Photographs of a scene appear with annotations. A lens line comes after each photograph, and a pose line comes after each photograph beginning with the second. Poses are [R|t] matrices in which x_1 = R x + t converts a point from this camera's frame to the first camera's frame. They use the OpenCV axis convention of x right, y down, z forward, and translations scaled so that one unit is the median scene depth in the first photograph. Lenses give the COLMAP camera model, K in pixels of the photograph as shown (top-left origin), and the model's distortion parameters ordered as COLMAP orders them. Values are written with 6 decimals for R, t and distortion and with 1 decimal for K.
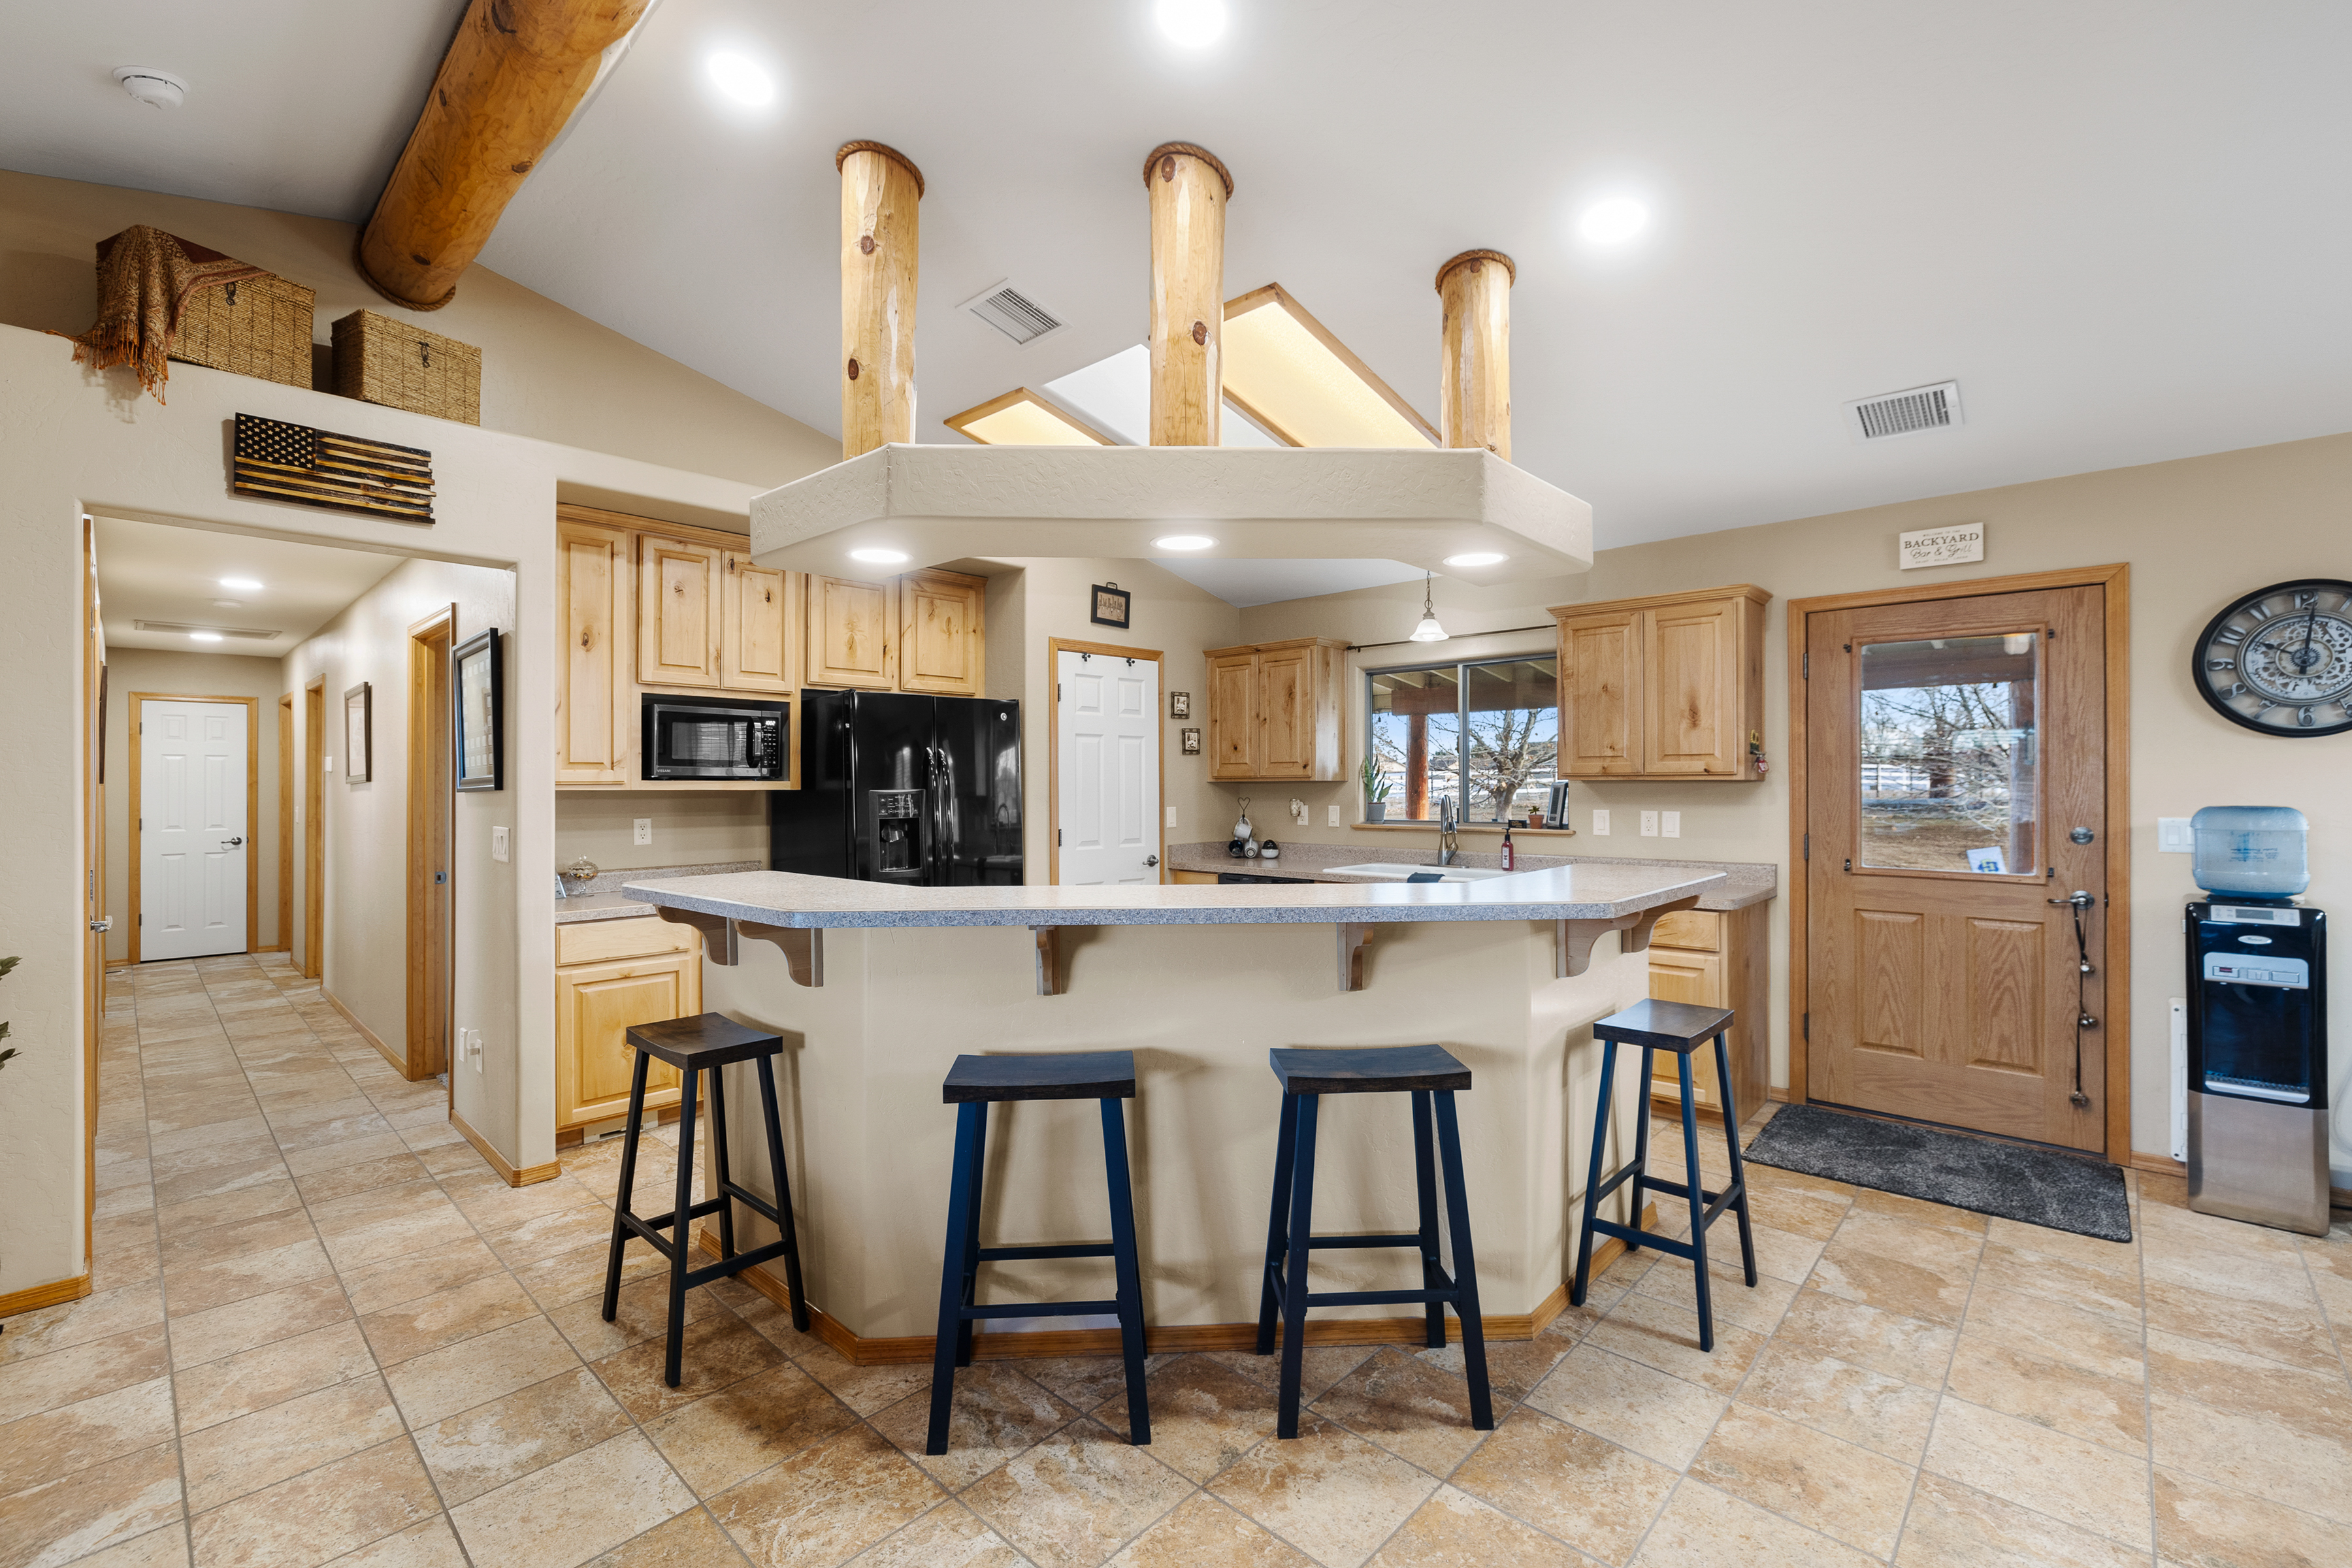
lens RADIAL K [[999.5, 0, 1169.1], [0, 999.5, 786.0], [0, 0, 1]] dist [-0.004191, -0.000607]
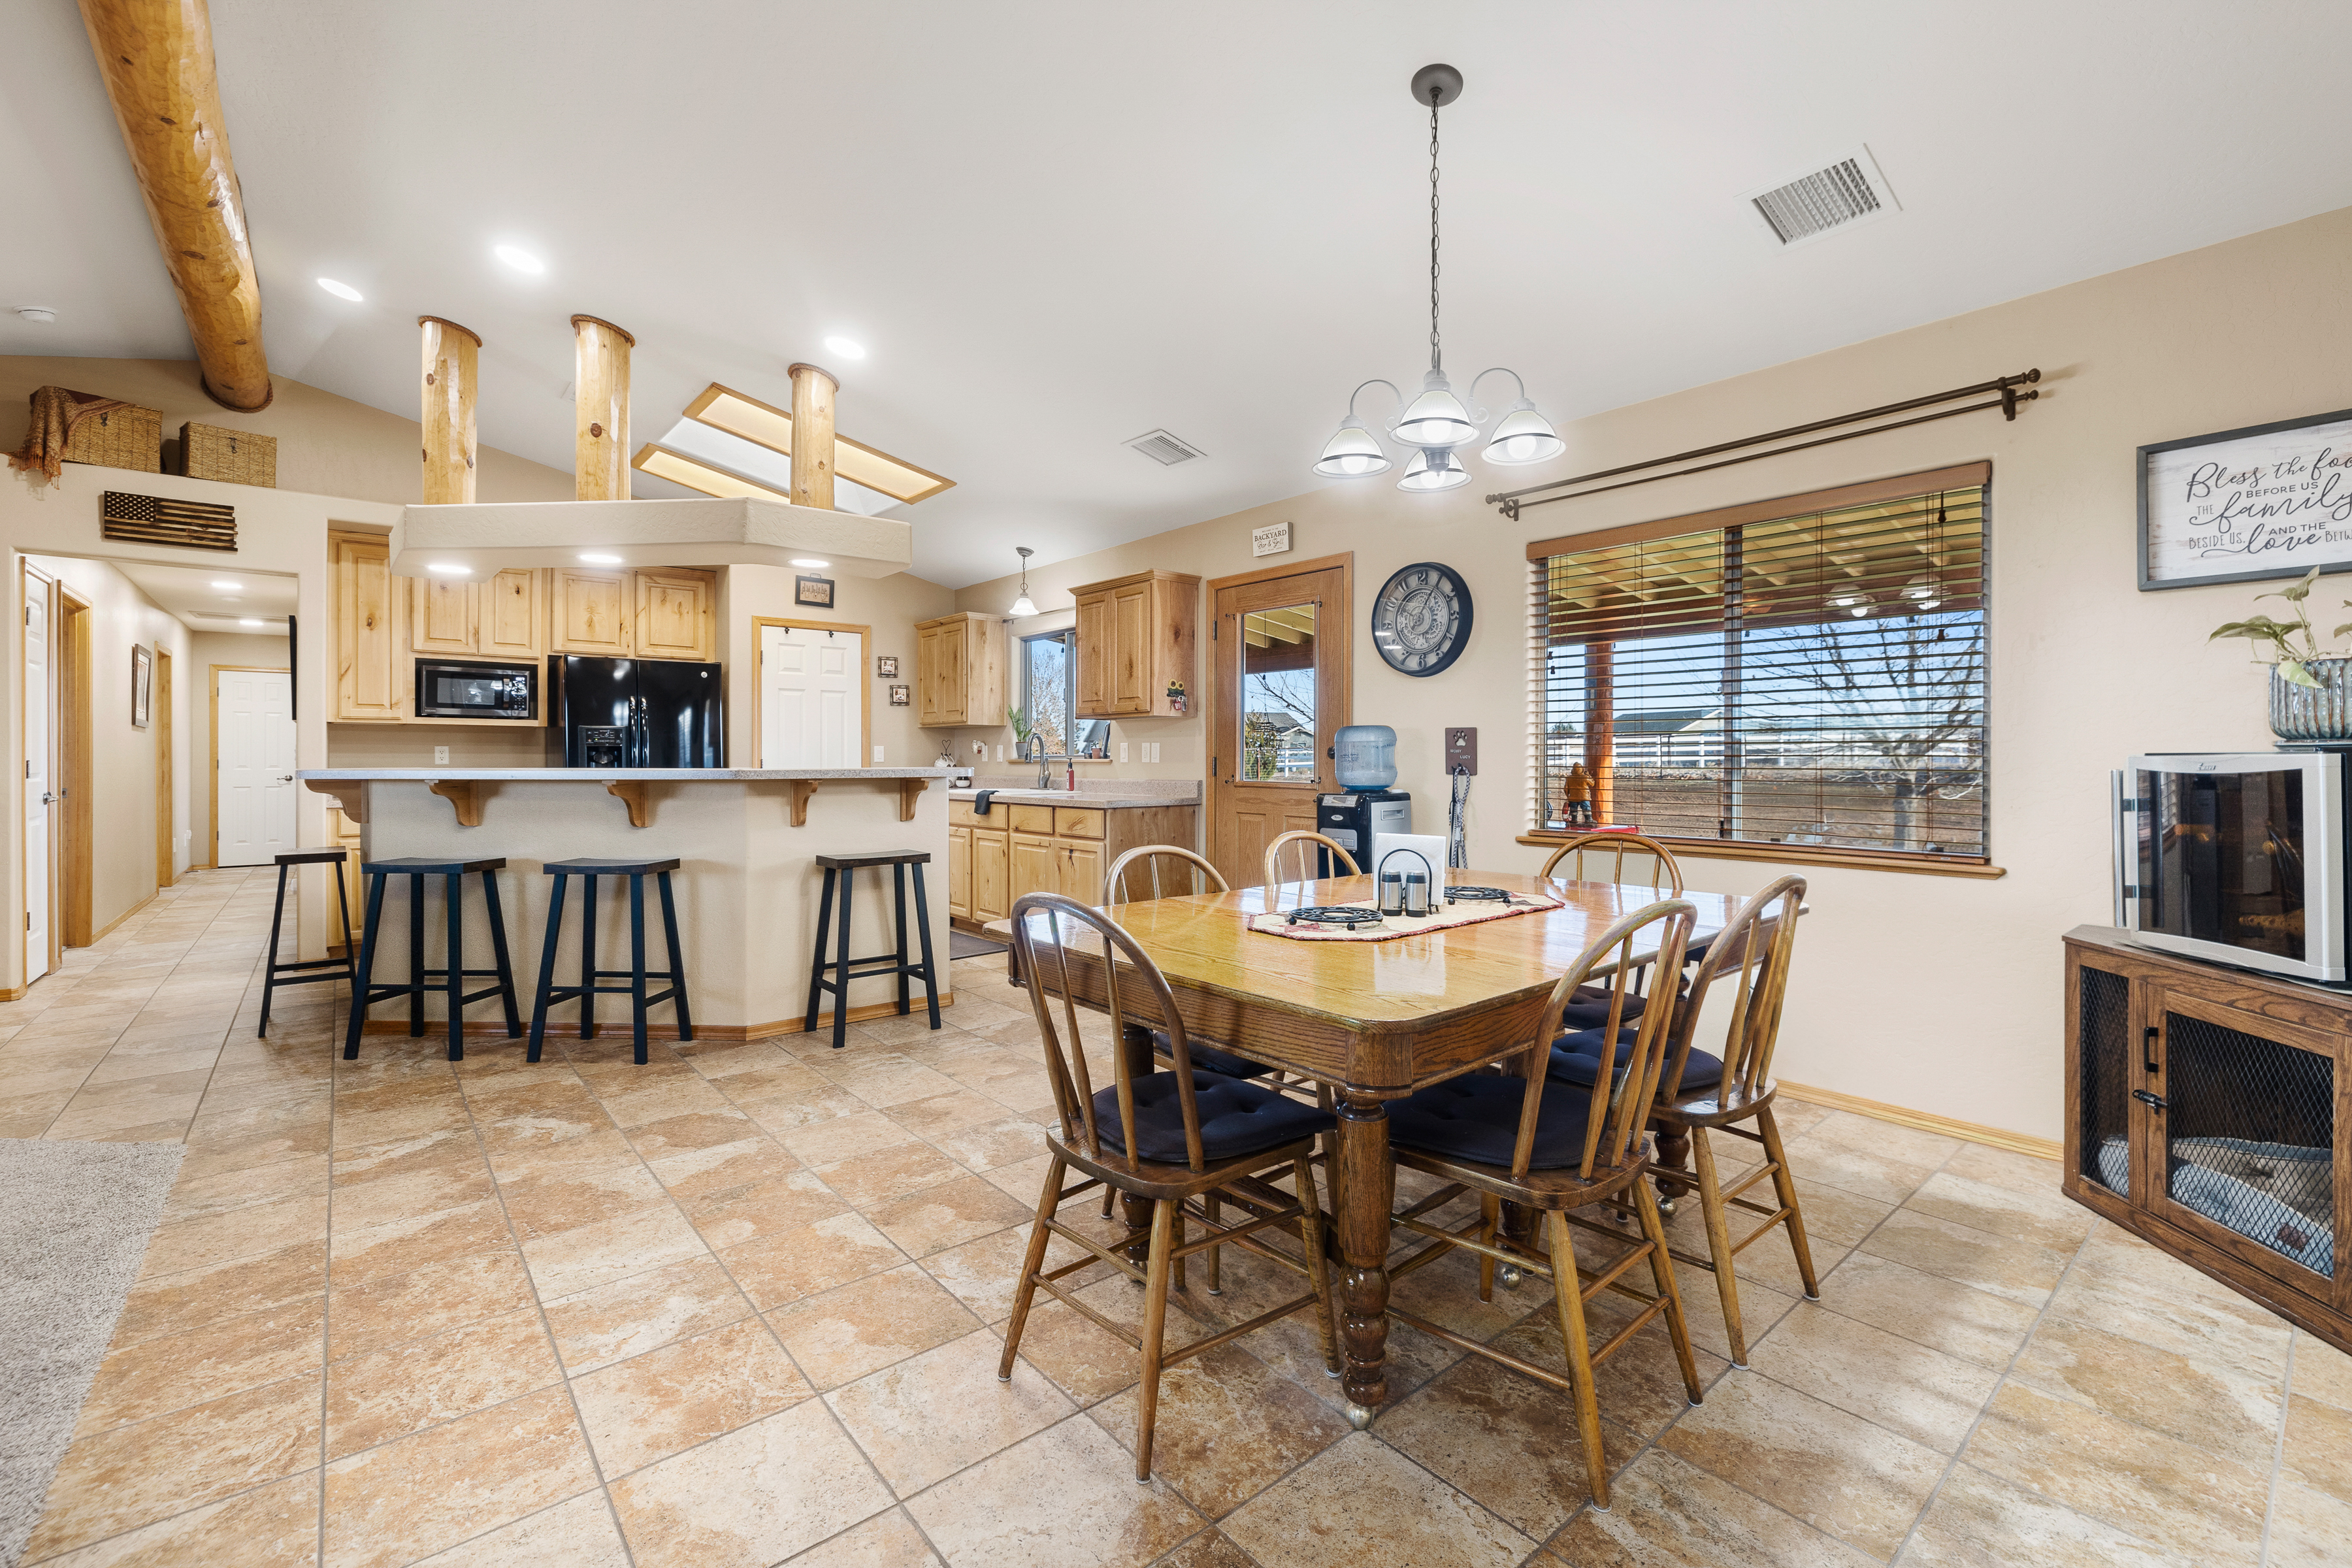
lens RADIAL K [[999.5, 0, 1185.7], [0, 999.5, 768.7], [0, 0, 1]] dist [-0.004191, -0.000607]
pose [[0.993358, 0.004664, -0.114967, 0.773593], [-0.003809, 0.999963, 0.007659, 0.055163], [0.114998, -0.007171, 0.993340, -0.335227]]
